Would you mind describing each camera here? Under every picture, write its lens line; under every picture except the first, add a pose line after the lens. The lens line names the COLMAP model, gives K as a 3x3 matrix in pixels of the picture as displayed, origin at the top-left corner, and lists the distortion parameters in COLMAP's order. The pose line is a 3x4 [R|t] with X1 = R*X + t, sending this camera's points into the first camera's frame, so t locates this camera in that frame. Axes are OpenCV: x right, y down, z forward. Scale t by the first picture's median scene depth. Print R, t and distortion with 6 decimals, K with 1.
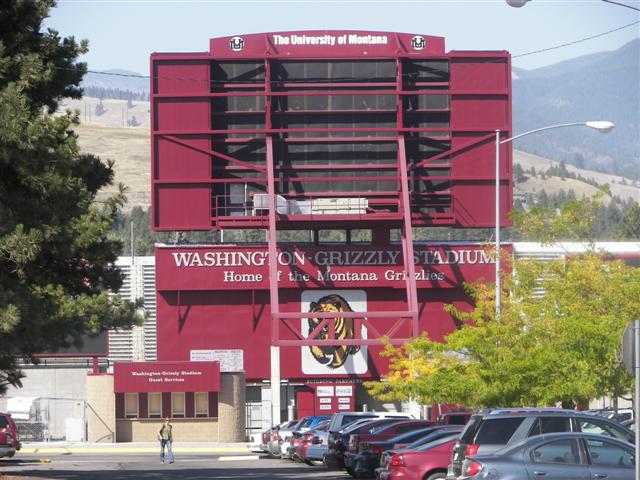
lens RADIAL K [[566.7, 0, 319.9], [0, 566.7, 239.2], [0, 0, 1]] dist [-0.005606, 0.001416]
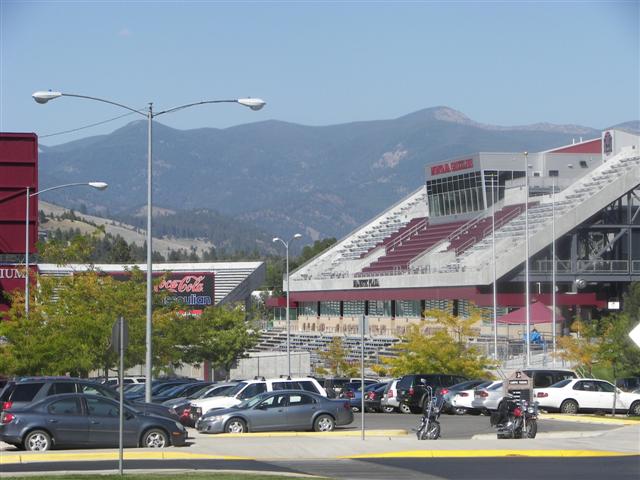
lens RADIAL K [[383.6, 0, 320.1], [0, 383.6, 241.2], [0, 0, 1]] dist [0.002648, -0.001649]
pose [[0.999320, 0.010590, 0.035331, 1.038303], [-0.010633, 0.999943, 0.001008, -0.061893], [-0.035318, -0.001383, 0.999375, -0.020796]]
